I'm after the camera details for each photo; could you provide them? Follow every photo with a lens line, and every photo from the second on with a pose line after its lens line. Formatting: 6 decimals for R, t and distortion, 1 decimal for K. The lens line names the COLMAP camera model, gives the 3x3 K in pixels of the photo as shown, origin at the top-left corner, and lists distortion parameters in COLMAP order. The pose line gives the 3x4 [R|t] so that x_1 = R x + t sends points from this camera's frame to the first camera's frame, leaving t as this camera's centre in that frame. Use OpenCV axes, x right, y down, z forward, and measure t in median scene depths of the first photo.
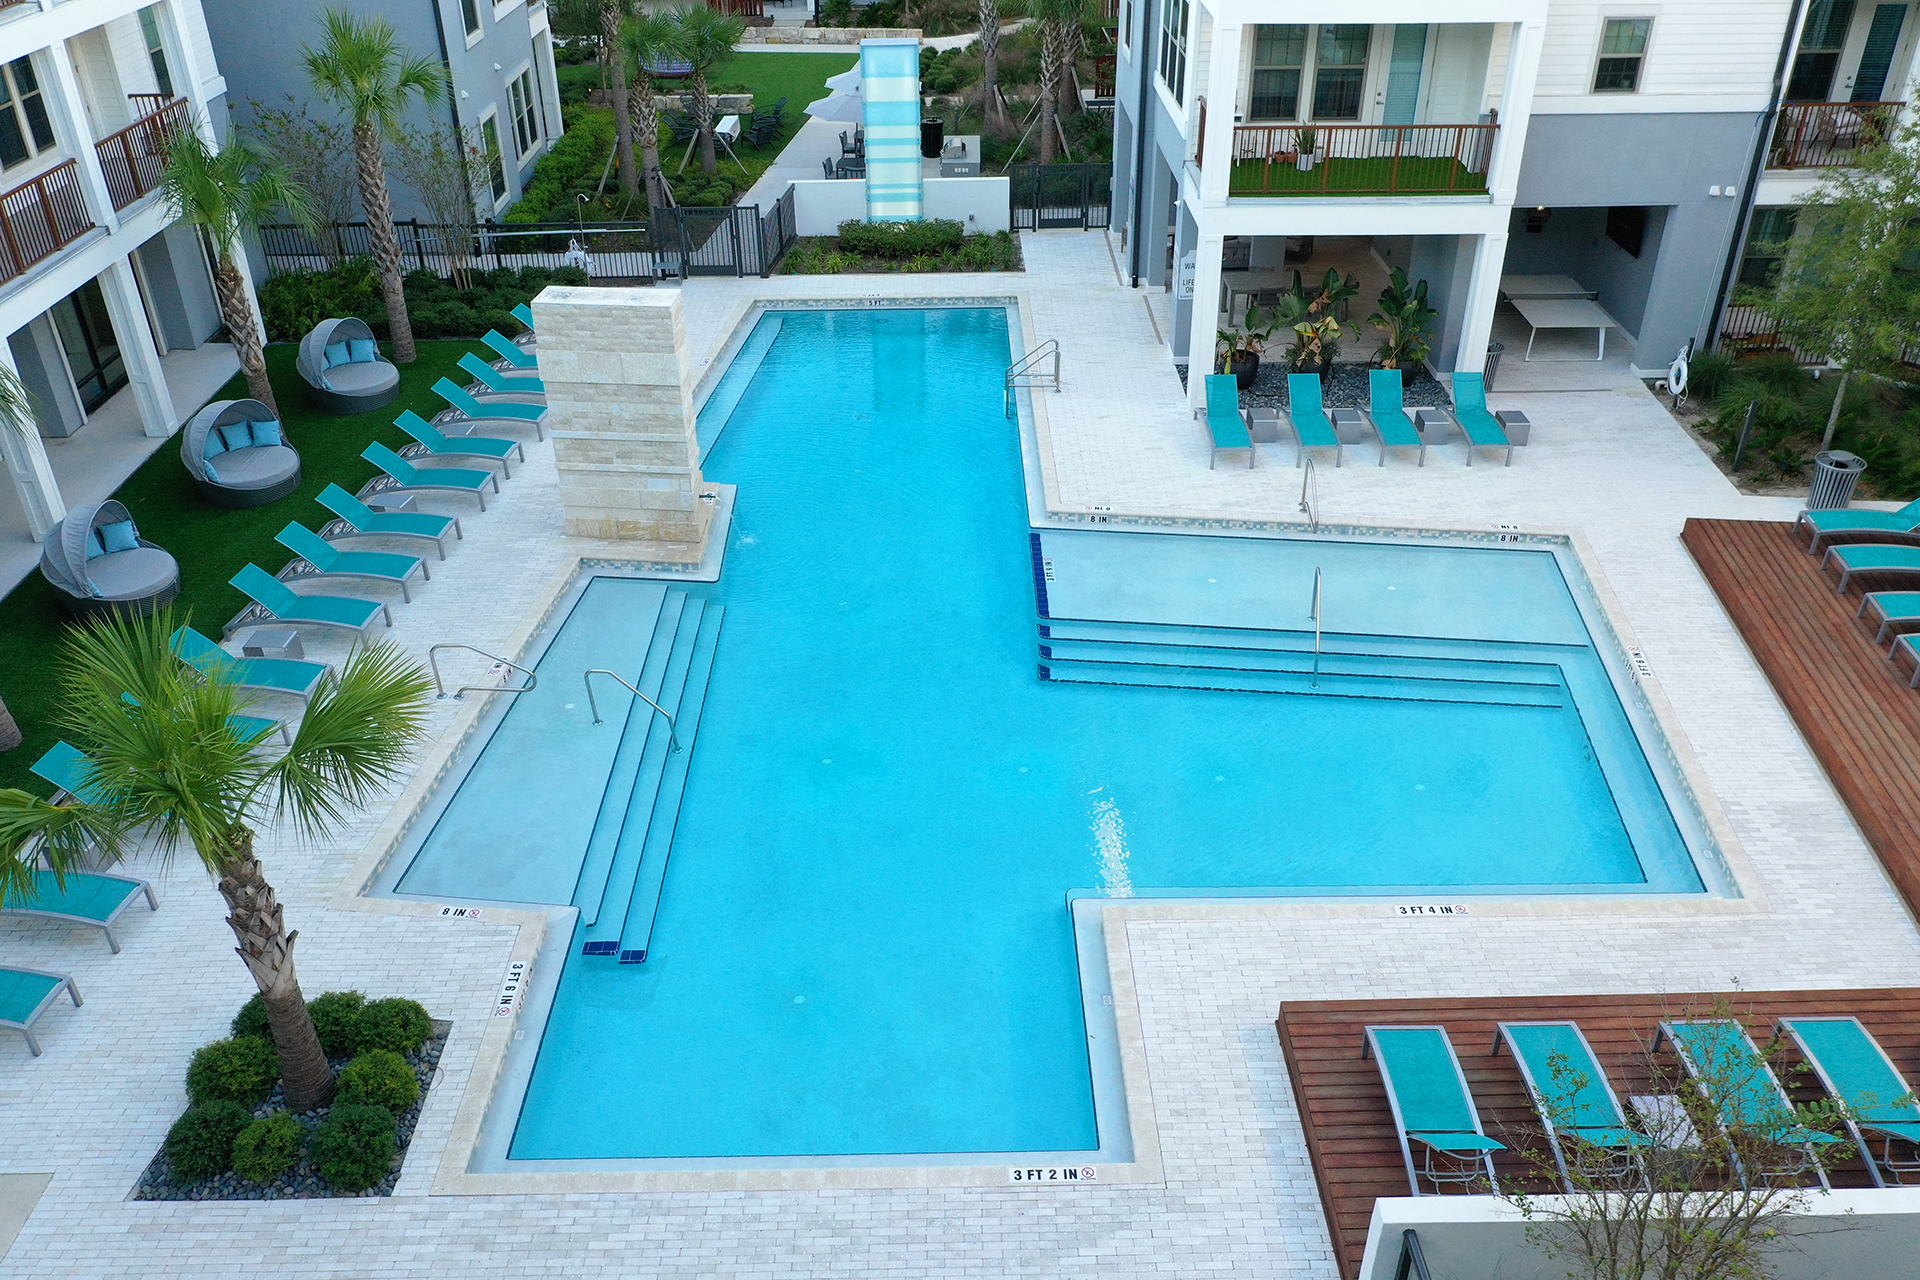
lens RADIAL K [[1501.0, 0, 956.3], [0, 1501.0, 632.1], [0, 0, 1]] dist [-0.005165, -0.006740]
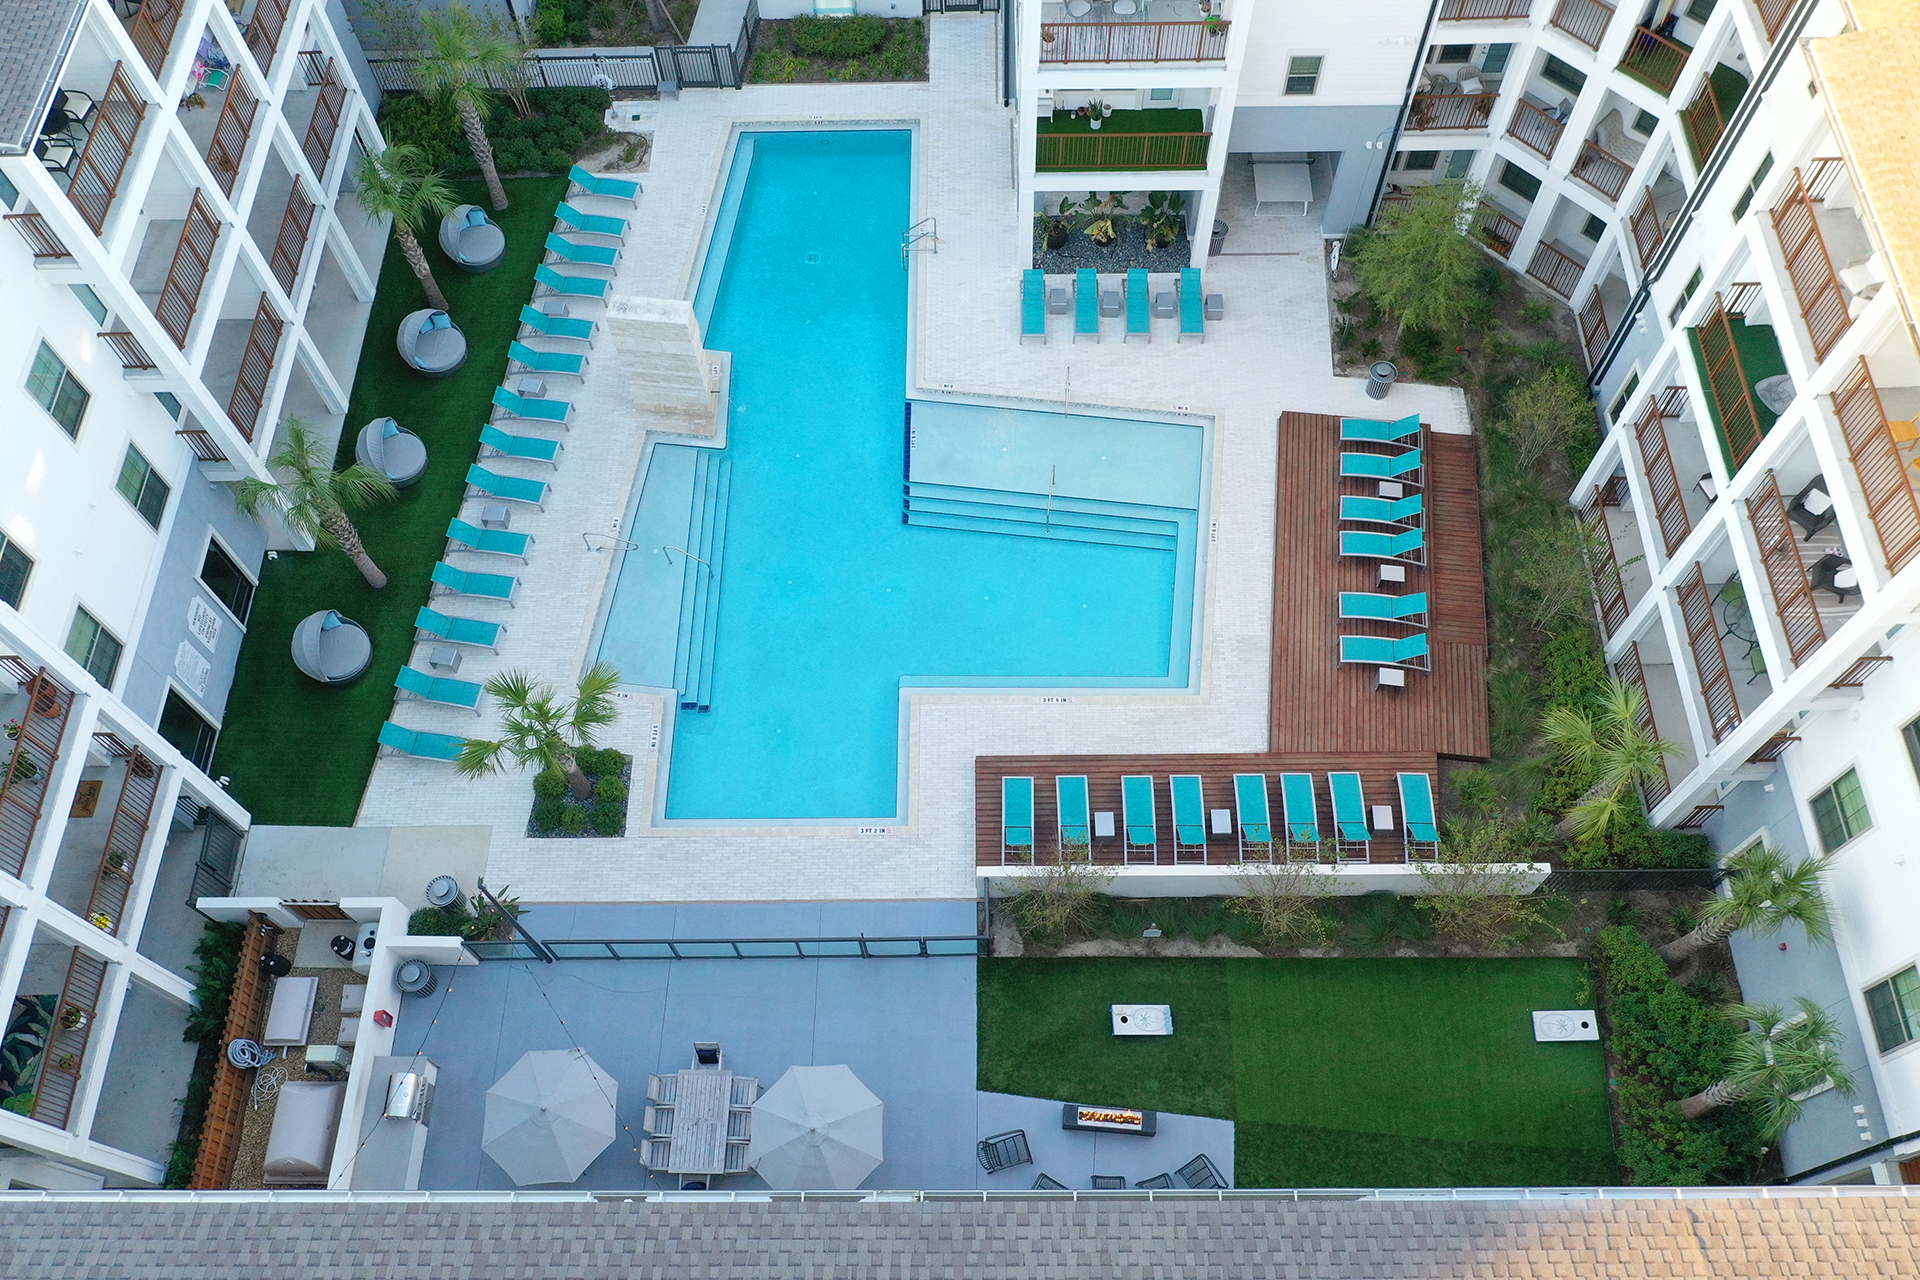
lens RADIAL K [[1501.0, 0, 956.3], [0, 1501.0, 632.1], [0, 0, 1]] dist [-0.005165, -0.006740]
pose [[0.999801, 0.006030, -0.019036, 0.148064], [0.004365, 0.864279, 0.502993, -0.733118], [0.019486, -0.502976, 0.864081, -0.632971]]
